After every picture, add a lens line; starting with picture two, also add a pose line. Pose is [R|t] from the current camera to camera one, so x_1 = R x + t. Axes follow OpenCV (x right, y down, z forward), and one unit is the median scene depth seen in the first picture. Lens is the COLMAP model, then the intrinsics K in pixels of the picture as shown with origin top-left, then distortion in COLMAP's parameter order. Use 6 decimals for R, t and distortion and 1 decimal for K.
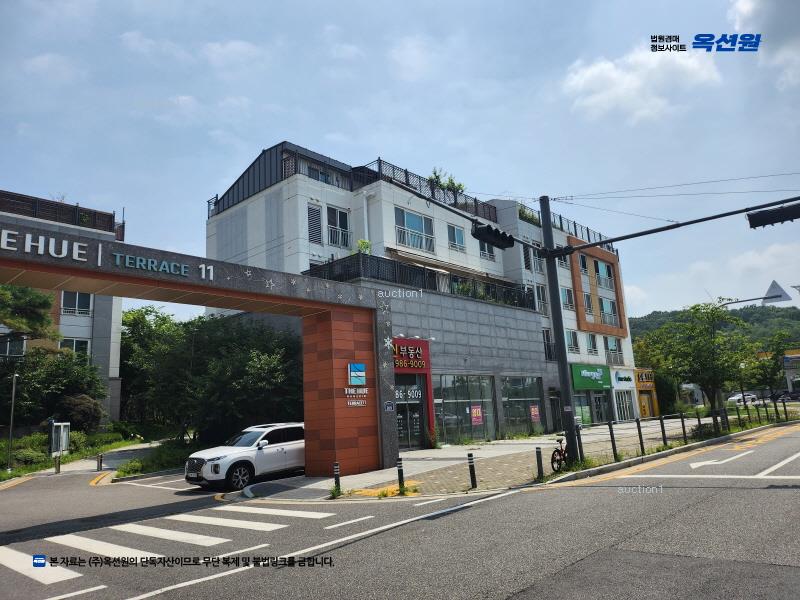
lens RADIAL K [[570.5, 0, 403.7], [0, 570.5, 301.6], [0, 0, 1]] dist [0.021684, -0.008519]
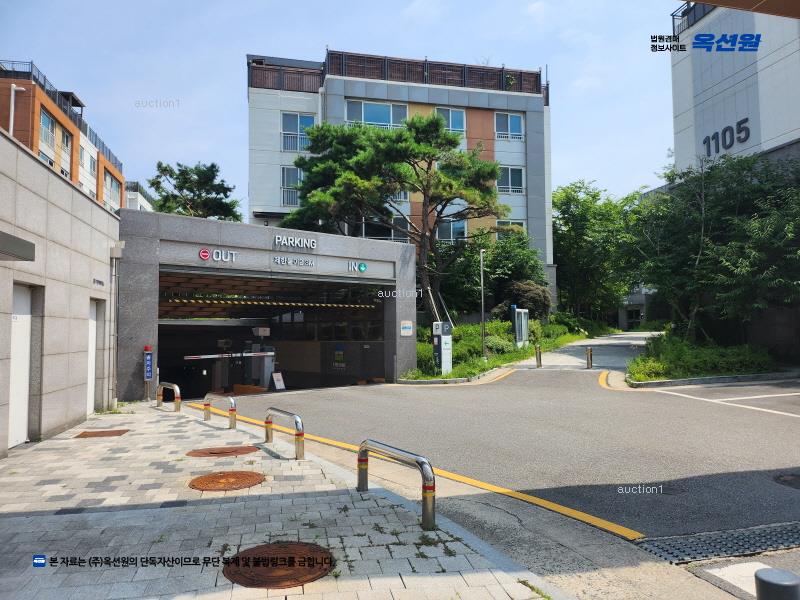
lens RADIAL K [[570.5, 0, 401.3], [0, 570.5, 297.8], [0, 0, 1]] dist [0.021684, -0.008519]
pose [[0.812832, 0.011234, -0.582391, -0.220549], [0.081757, 0.987717, 0.133159, 0.059204], [0.576733, -0.155850, 0.801929, 0.192204]]
